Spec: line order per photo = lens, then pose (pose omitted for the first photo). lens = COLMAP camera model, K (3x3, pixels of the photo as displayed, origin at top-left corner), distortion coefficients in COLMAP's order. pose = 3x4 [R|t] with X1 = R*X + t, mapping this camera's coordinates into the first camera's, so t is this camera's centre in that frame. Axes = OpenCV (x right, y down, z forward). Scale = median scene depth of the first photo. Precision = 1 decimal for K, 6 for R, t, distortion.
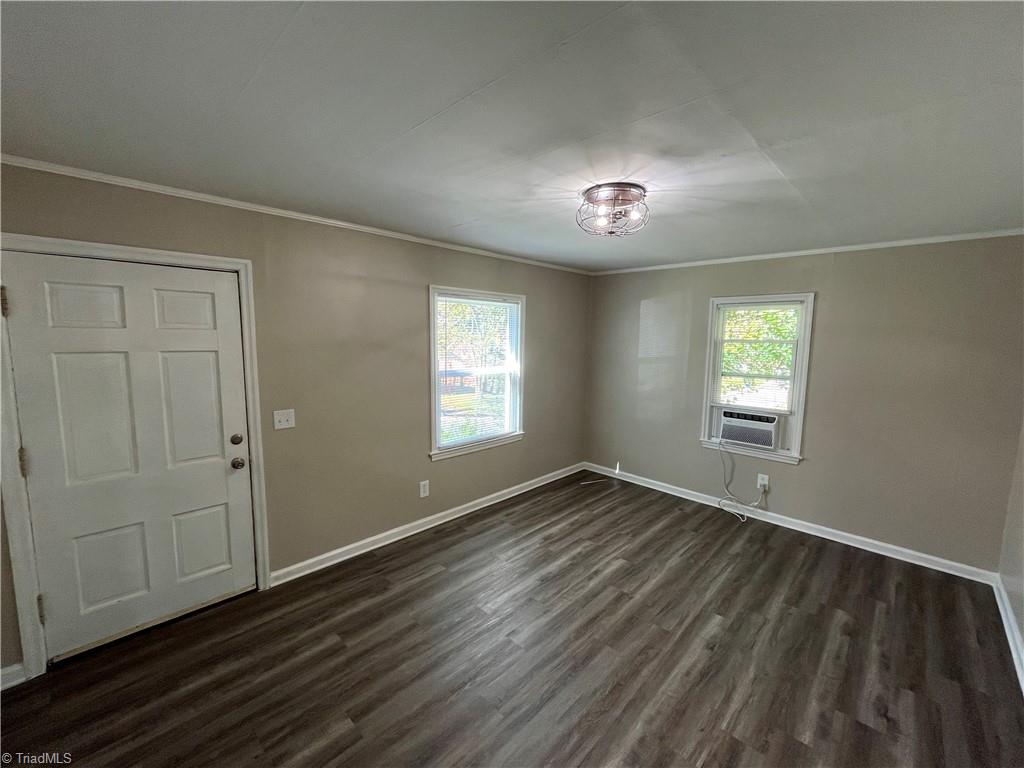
lens RADIAL K [[417.9, 0, 513.0], [0, 417.9, 380.4], [0, 0, 1]] dist [-0.002057, -0.000626]
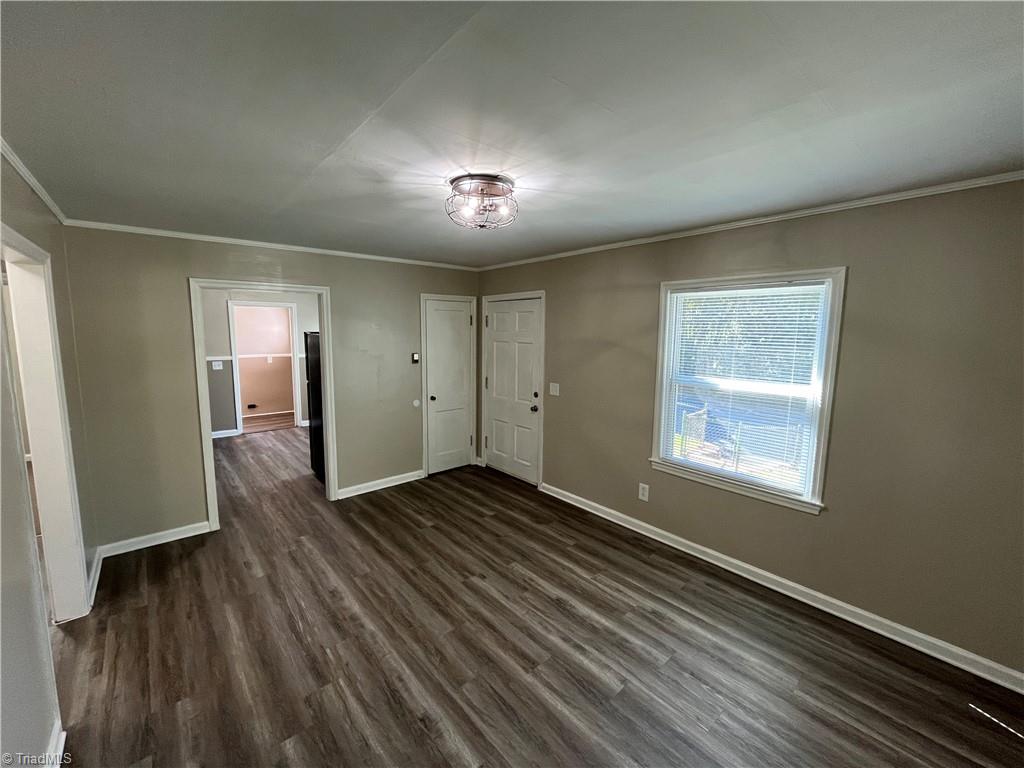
lens RADIAL K [[417.9, 0, 512.0], [0, 417.9, 381.2], [0, 0, 1]] dist [-0.002057, -0.000626]
pose [[-0.087440, 0.103124, -0.990818, 0.977531], [-0.122510, 0.985964, 0.113431, -0.091193], [0.988608, 0.131303, -0.073579, 0.940894]]
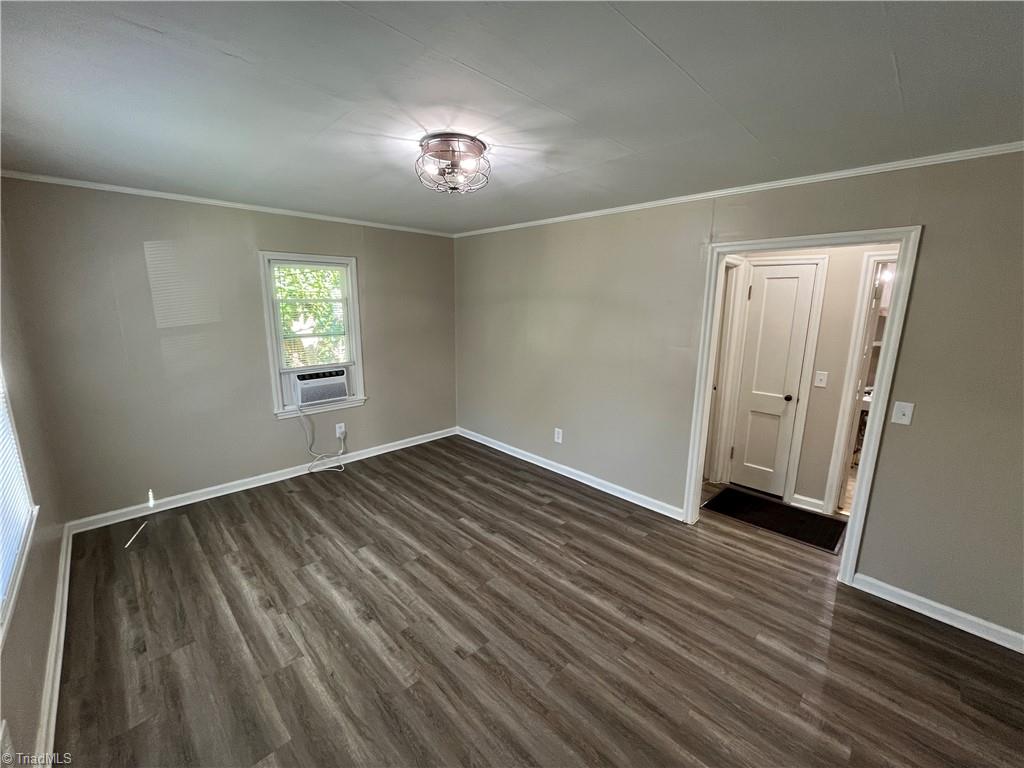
lens RADIAL K [[417.9, 0, 511.5], [0, 417.9, 381.2], [0, 0, 1]] dist [-0.002057, -0.000626]
pose [[0.023468, -0.208635, 0.977712, -0.615168], [0.100886, 0.973483, 0.205311, -0.087511], [-0.994621, 0.093819, 0.043894, 0.689148]]
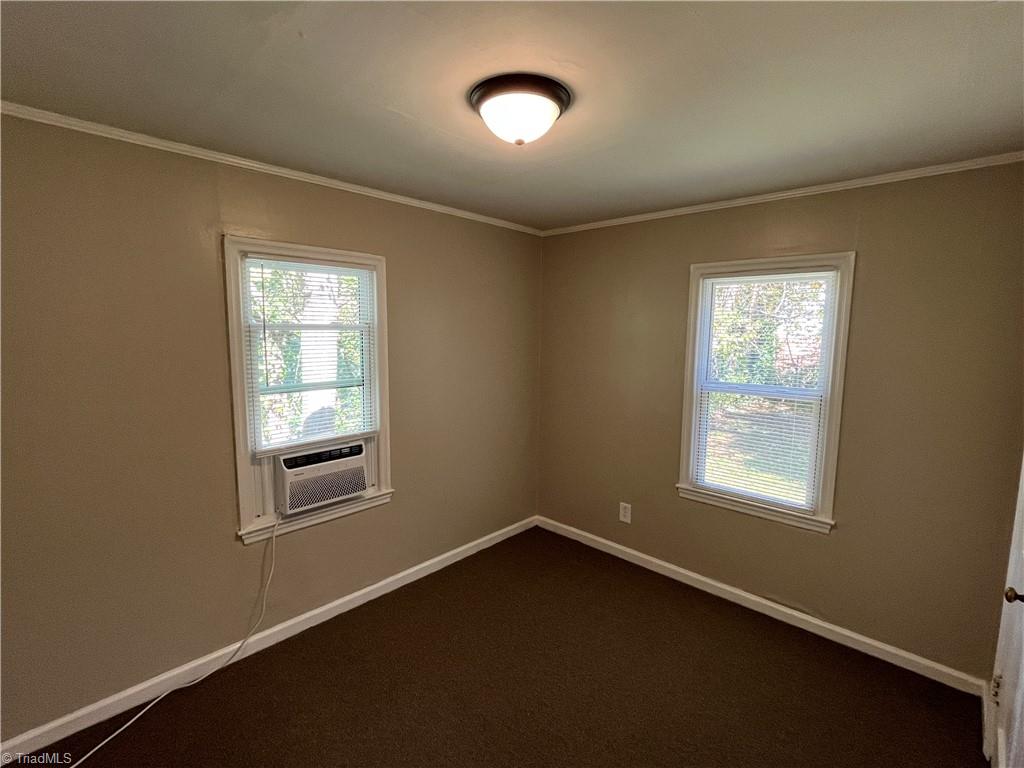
lens RADIAL K [[475.6, 0, 492.1], [0, 475.6, 378.9], [0, 0, 1]] dist [-0.003601, -0.000450]
pose [[-0.000134, 0.095355, -0.995443, 0.923688], [-0.117648, 0.988529, 0.094709, -0.086160], [0.993055, 0.117125, 0.011086, 0.887117]]
